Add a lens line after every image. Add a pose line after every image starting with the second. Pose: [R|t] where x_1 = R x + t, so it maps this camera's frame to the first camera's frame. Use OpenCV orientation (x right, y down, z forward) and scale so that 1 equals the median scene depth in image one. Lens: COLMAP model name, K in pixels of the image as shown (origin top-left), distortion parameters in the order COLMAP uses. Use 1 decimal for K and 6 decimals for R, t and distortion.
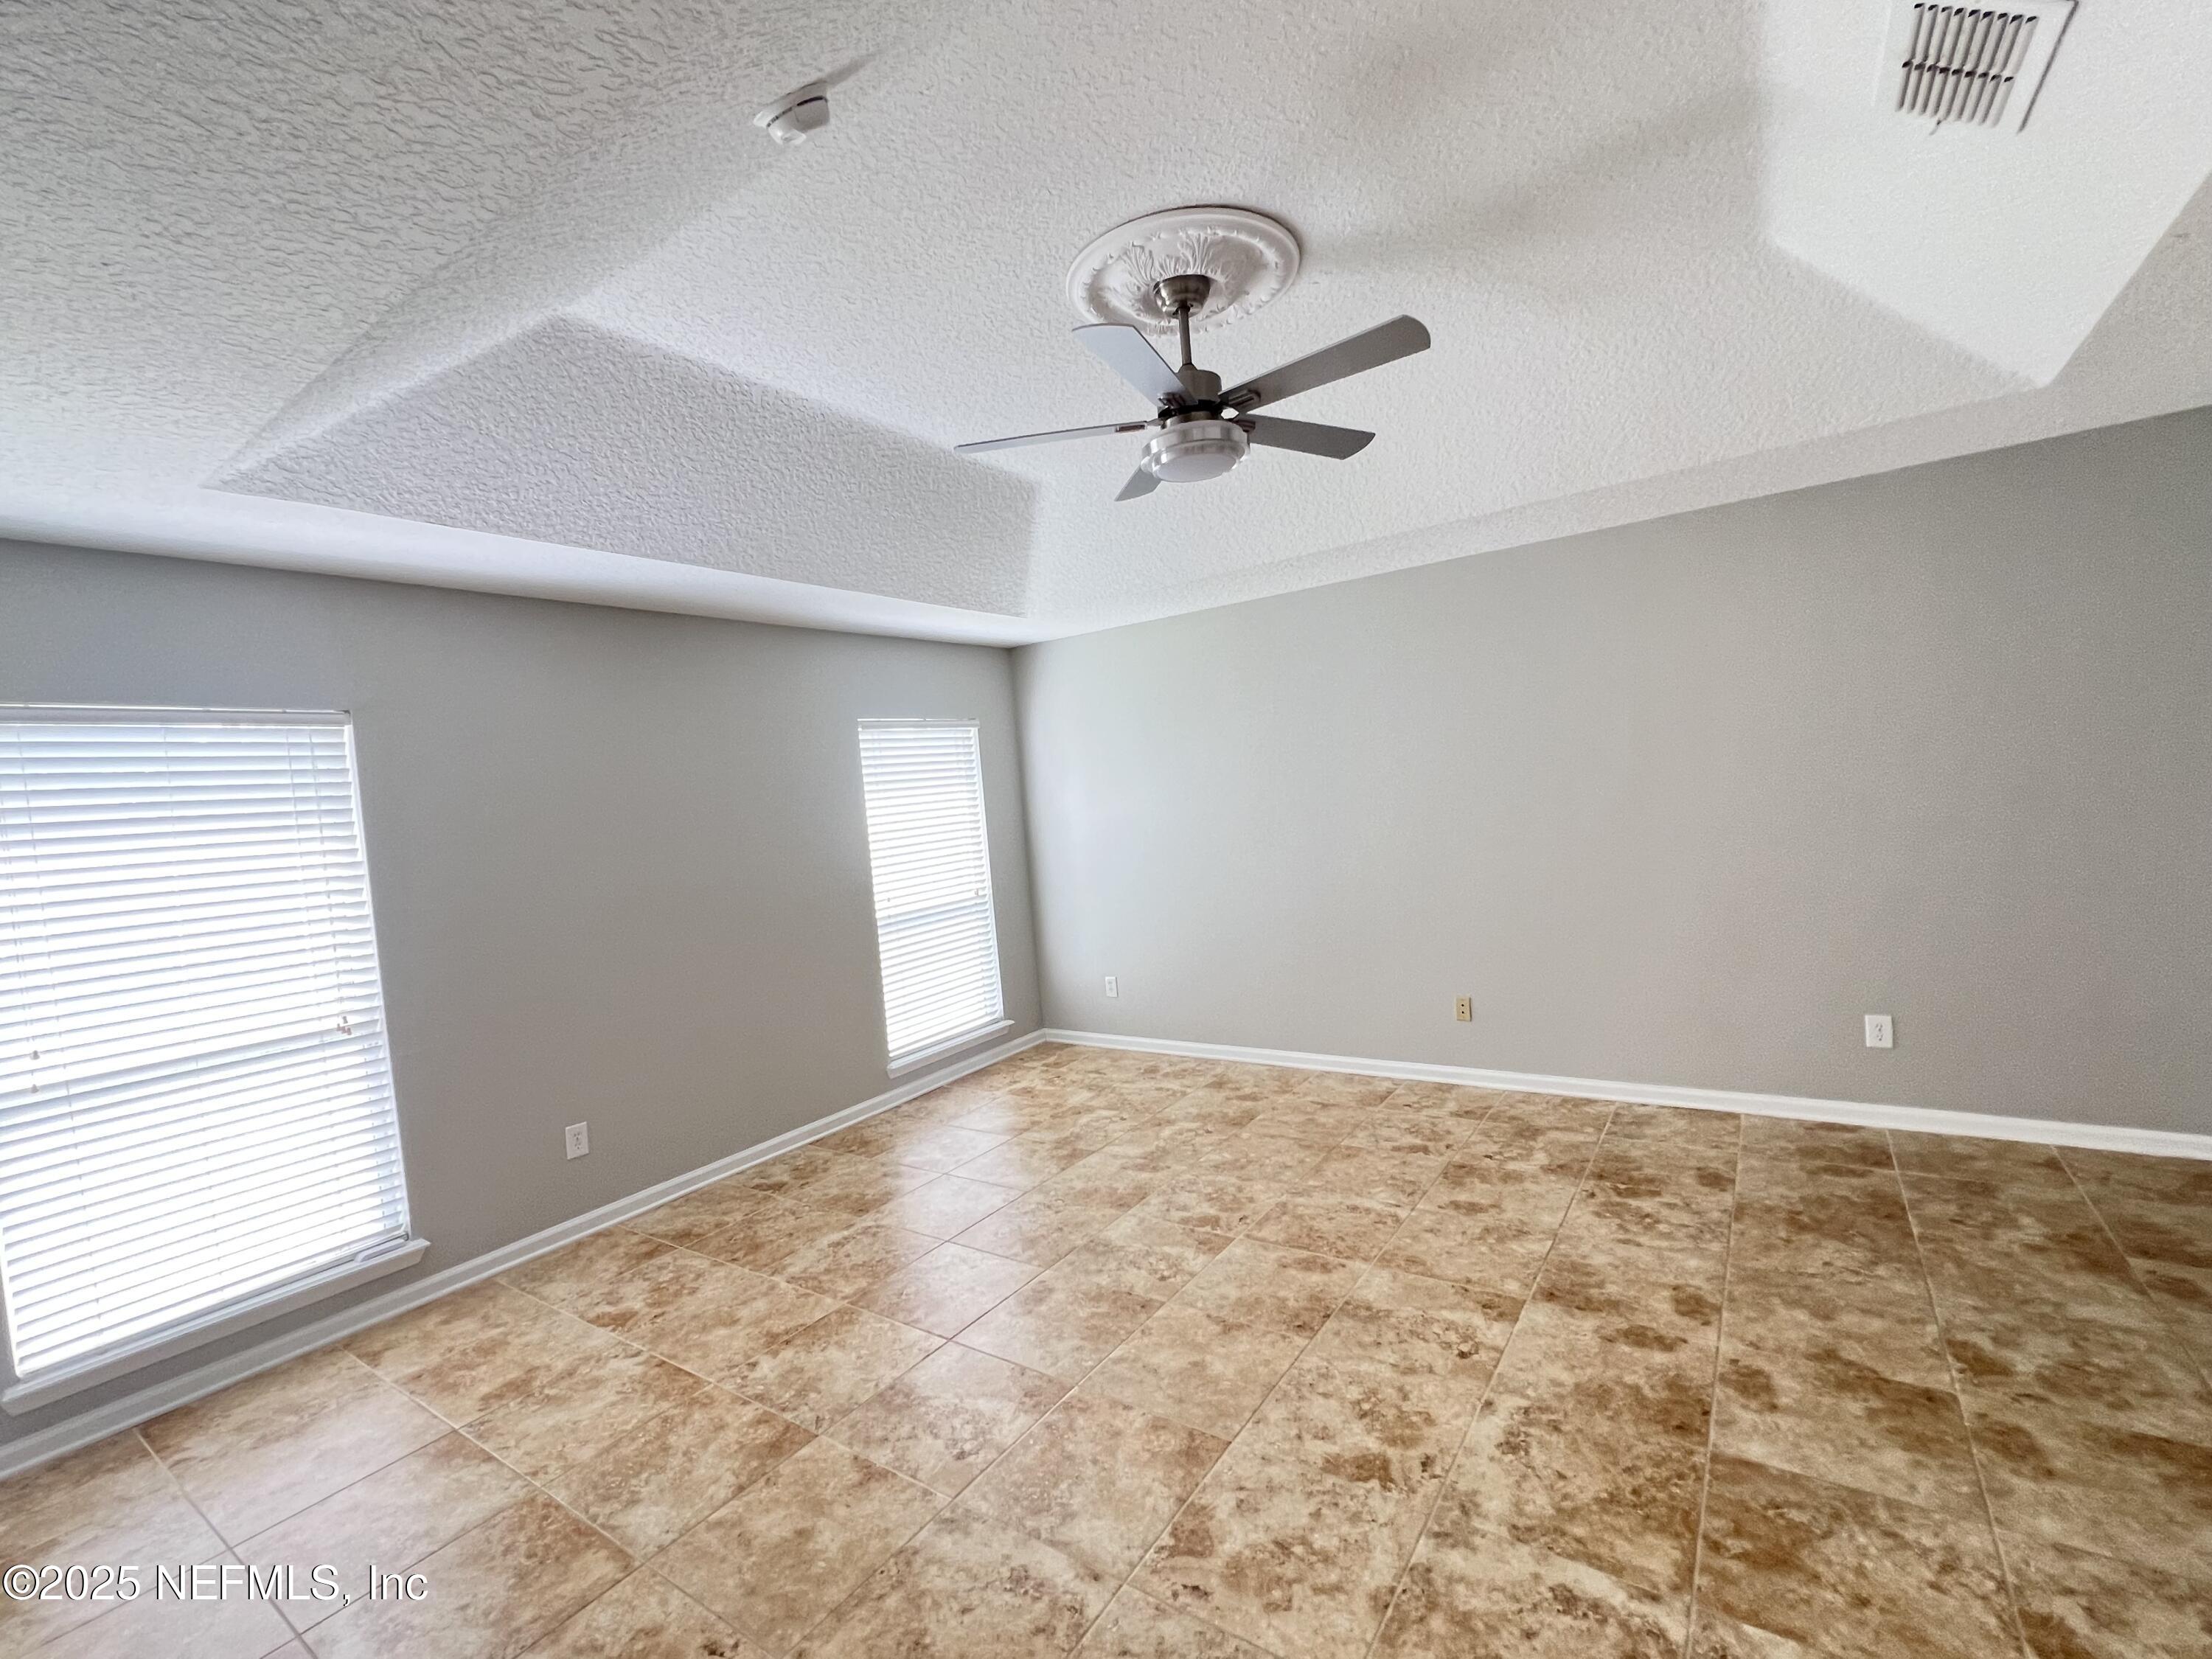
lens RADIAL K [[971.0, 0, 1104.4], [0, 971.0, 811.2], [0, 0, 1]] dist [0.002058, 0.000065]
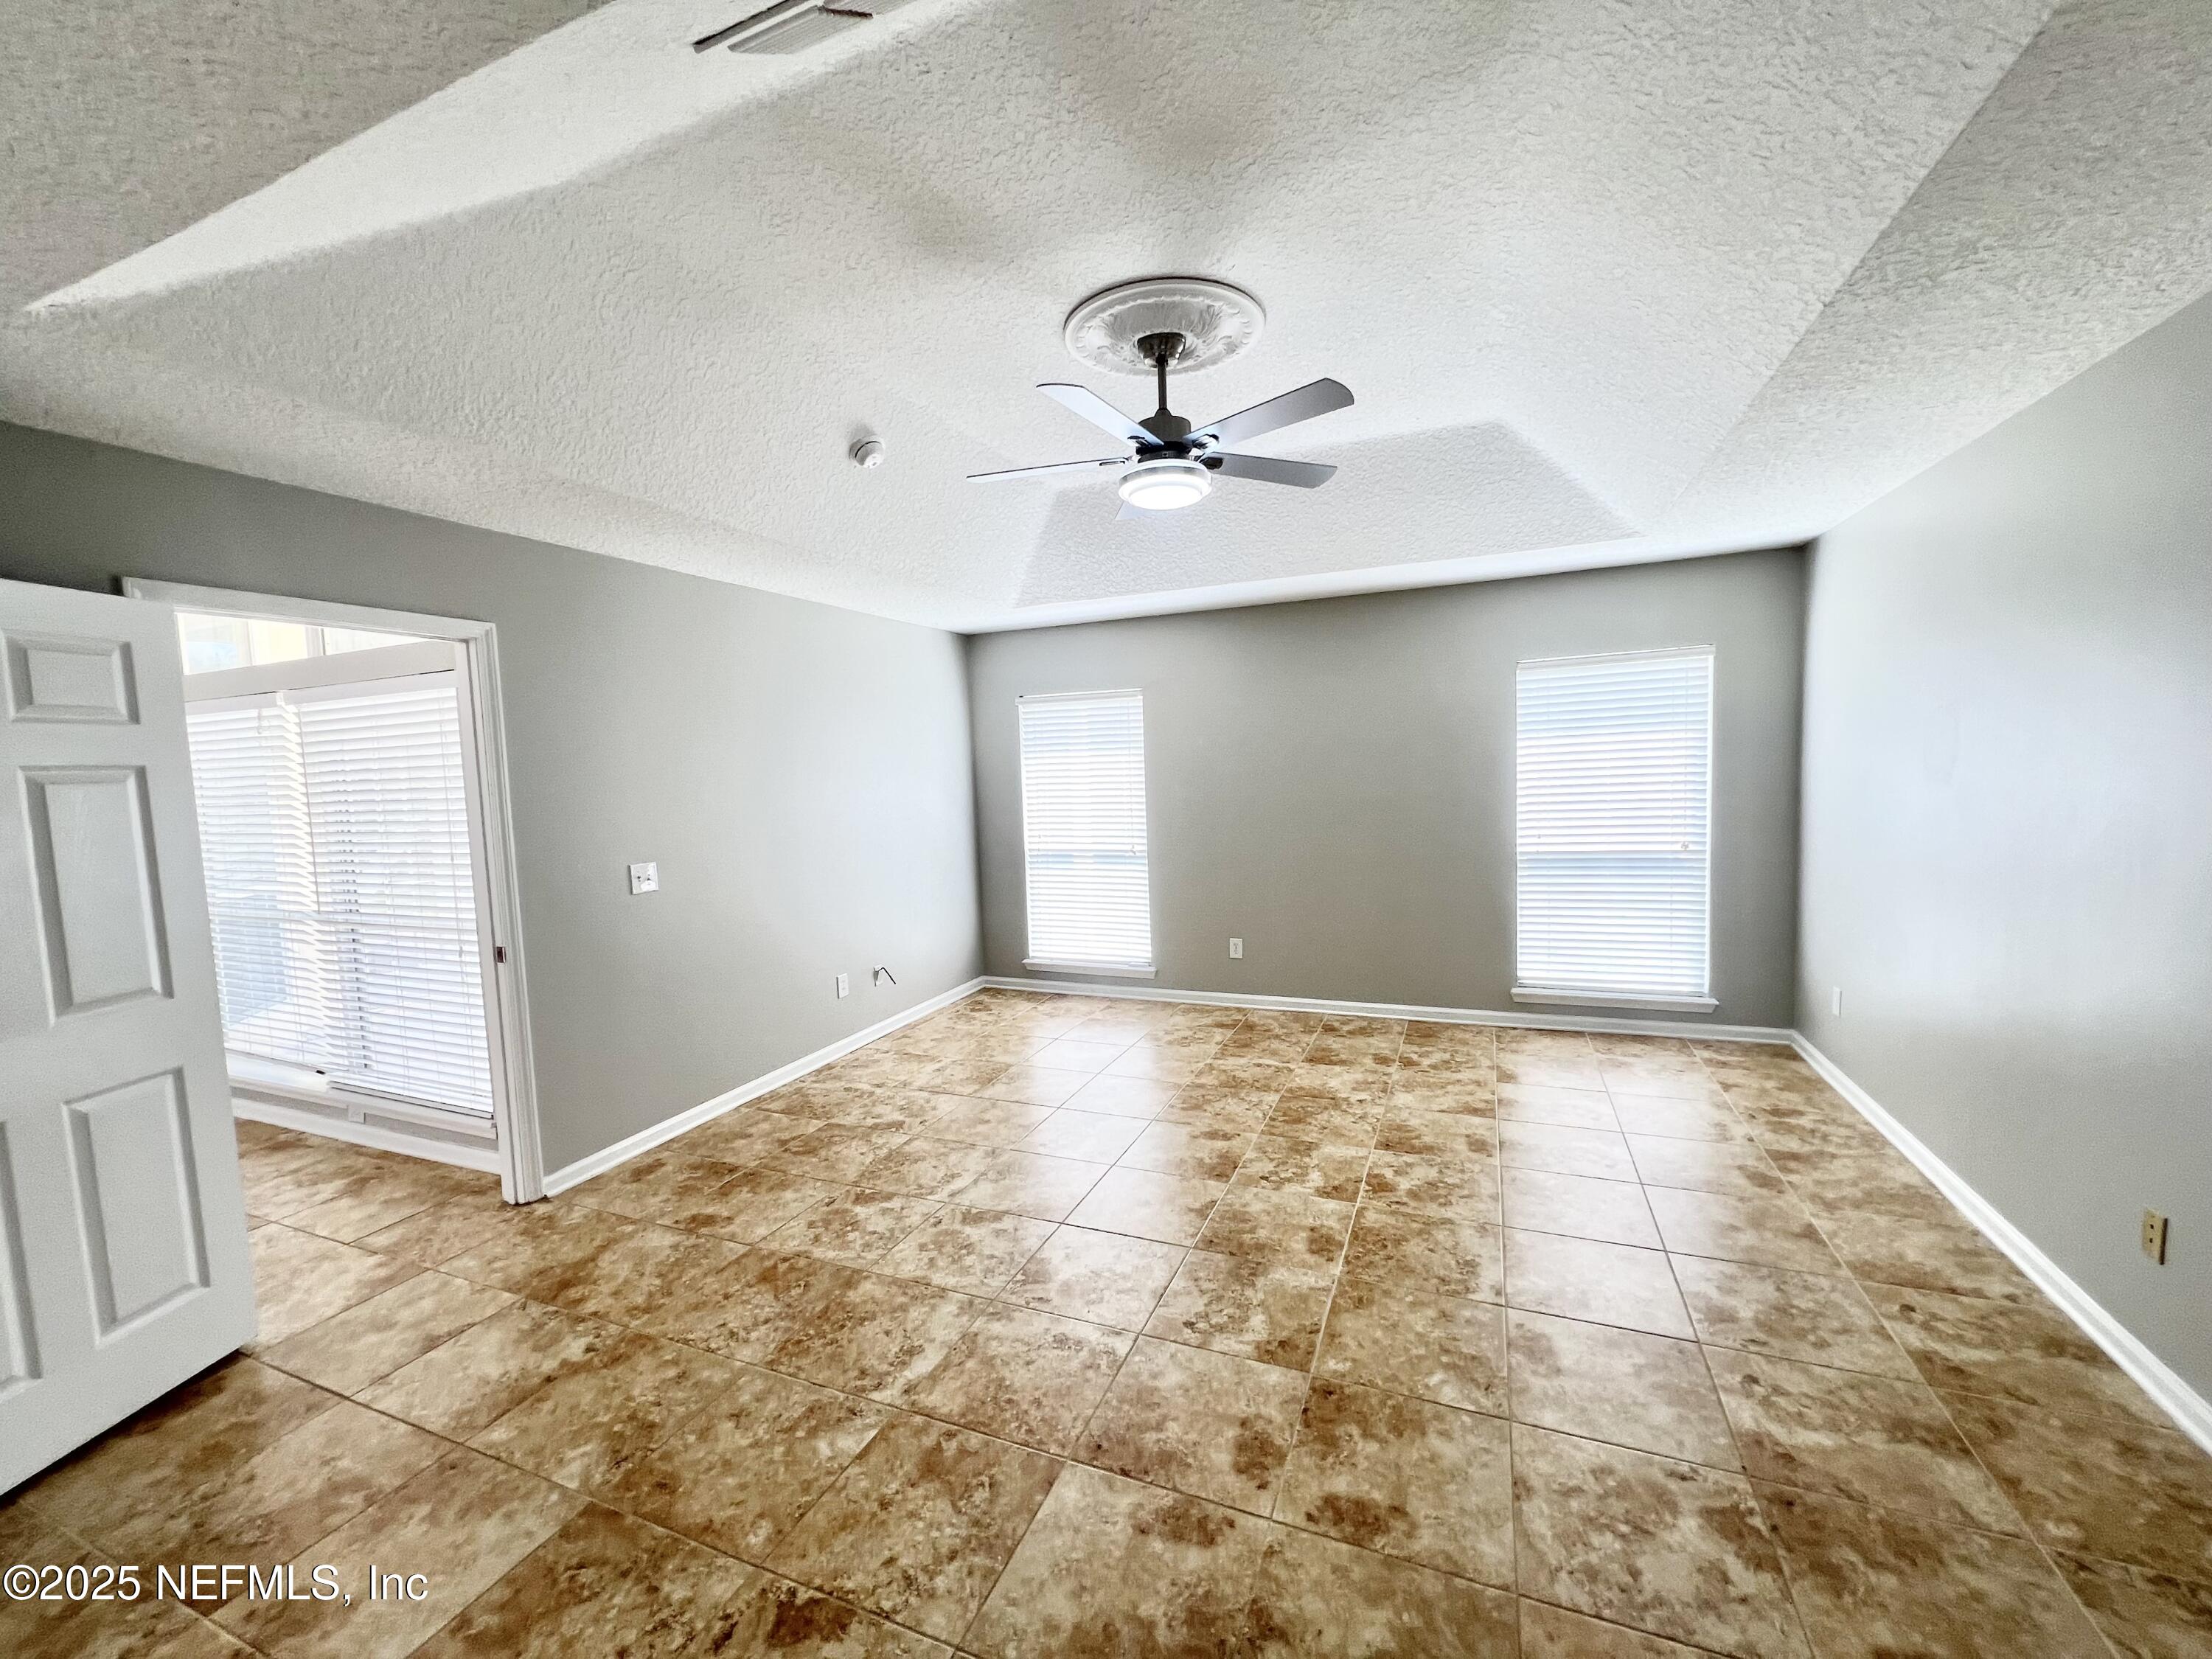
lens RADIAL K [[889.9, 0, 1113.5], [0, 889.9, 845.4], [0, 0, 1]] dist [0.000346, -0.000010]
pose [[0.213596, 0.165914, -0.962730, 0.908386], [0.000633, 0.985449, 0.169969, -0.093066], [0.976922, -0.036914, 0.210383, 0.553318]]
